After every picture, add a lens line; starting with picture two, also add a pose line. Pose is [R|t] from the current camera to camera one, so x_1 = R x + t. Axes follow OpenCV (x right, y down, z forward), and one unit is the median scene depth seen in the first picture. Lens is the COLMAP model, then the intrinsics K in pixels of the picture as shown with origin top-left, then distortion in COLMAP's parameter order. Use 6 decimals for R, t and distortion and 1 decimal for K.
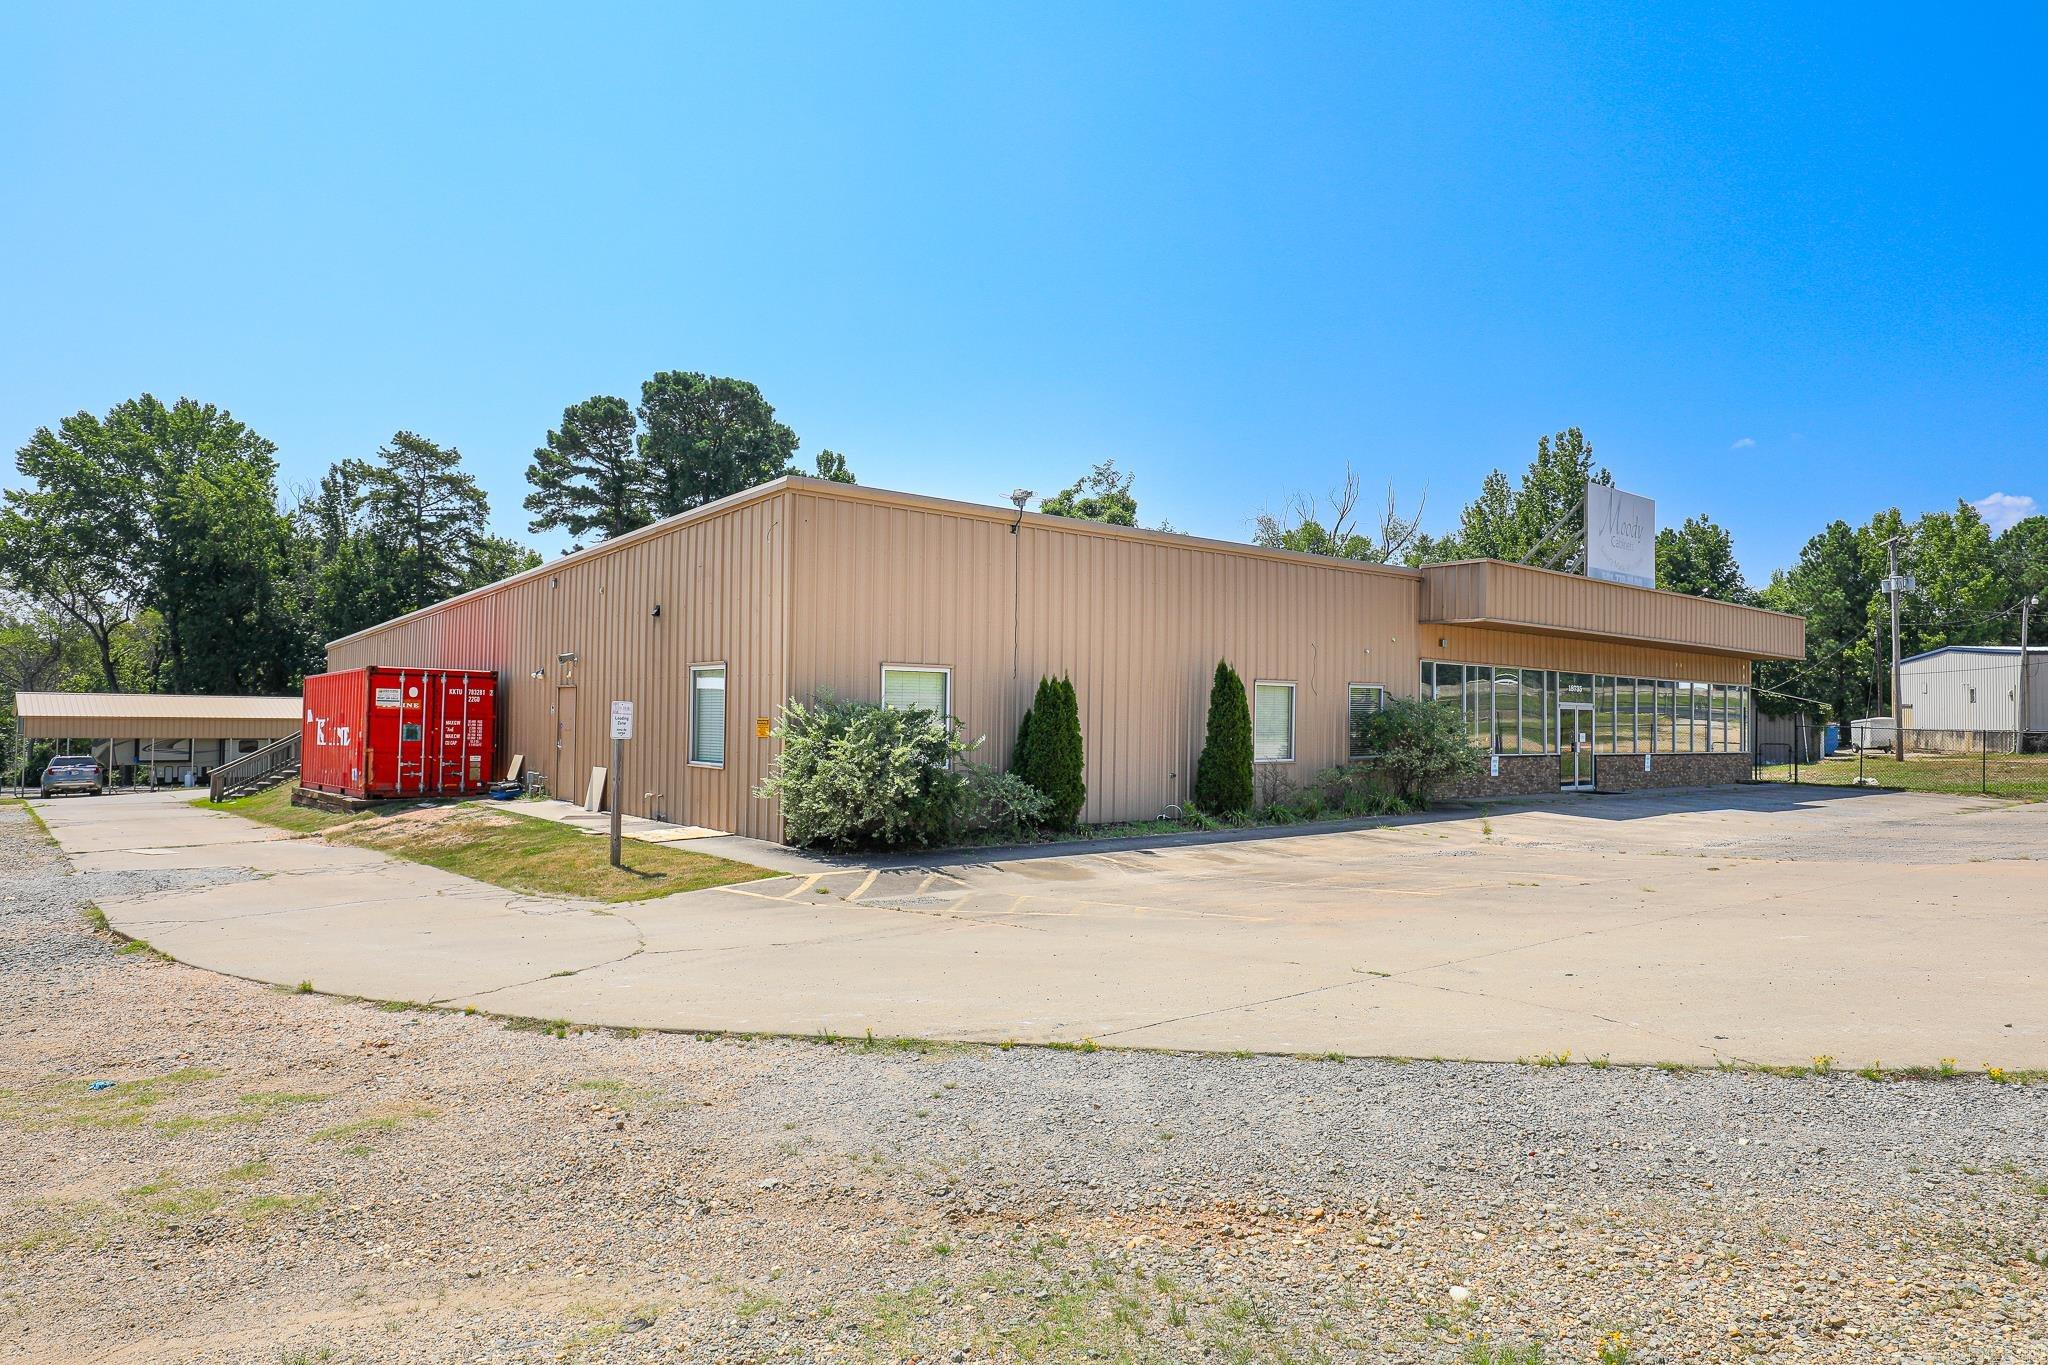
lens RADIAL K [[1183.0, 0, 1027.3], [0, 1183.0, 681.2], [0, 0, 1]] dist [0.007213, 0.003329]
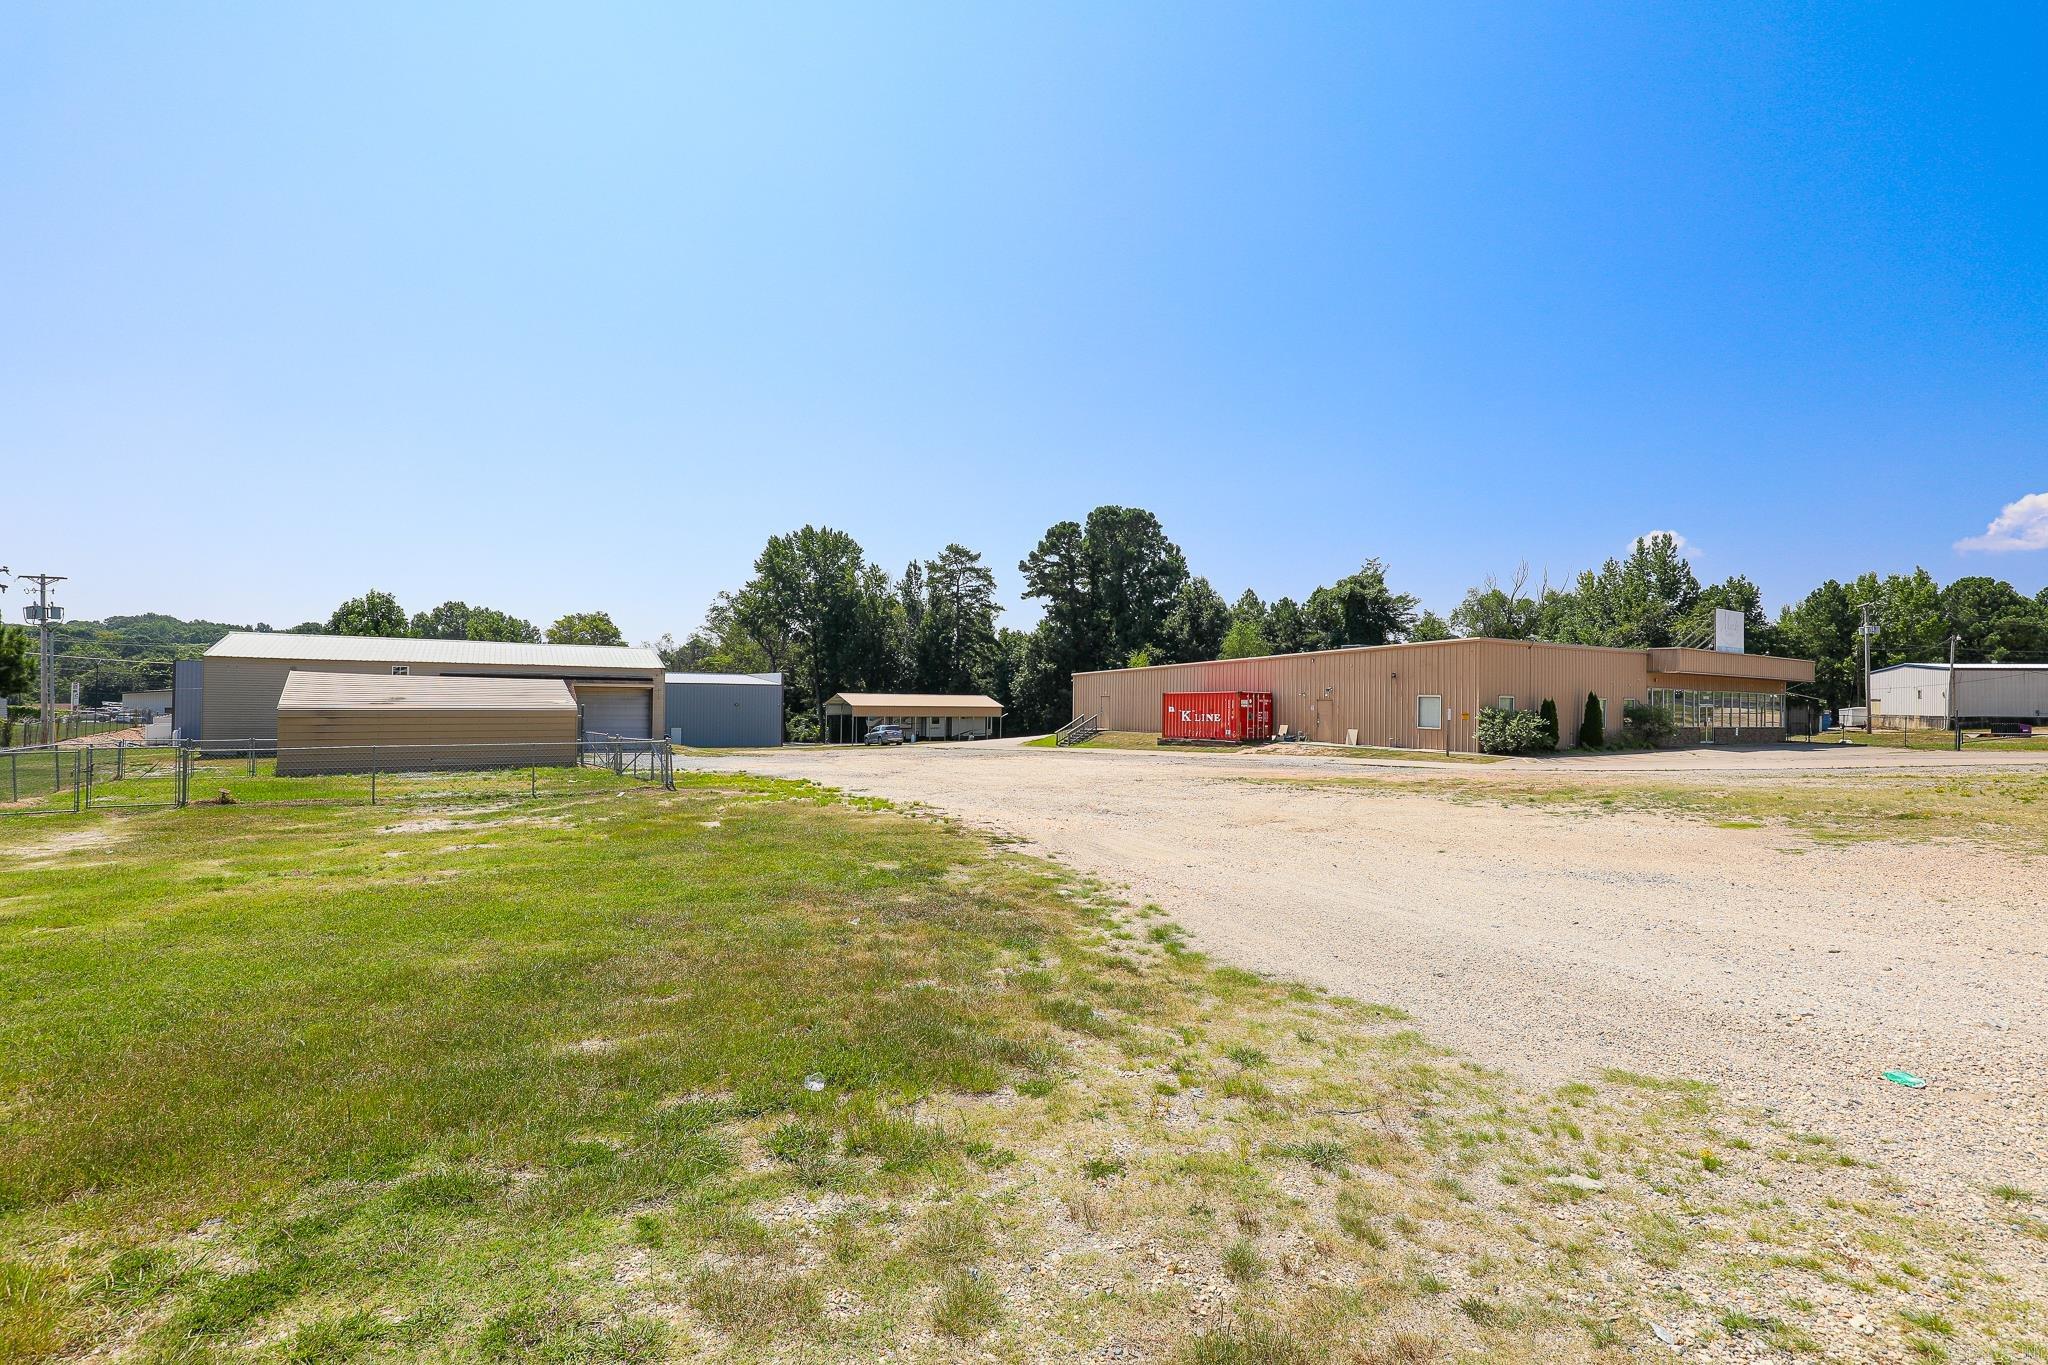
lens RADIAL K [[931.8, 0, 1022.3], [0, 931.8, 697.5], [0, 0, 1]] dist [-0.017419, 0.004422]
pose [[0.992872, 0.001395, -0.119177, -0.259628], [0.001798, 0.999642, 0.026681, -0.018348], [0.119172, -0.026705, 0.992514, -0.375402]]
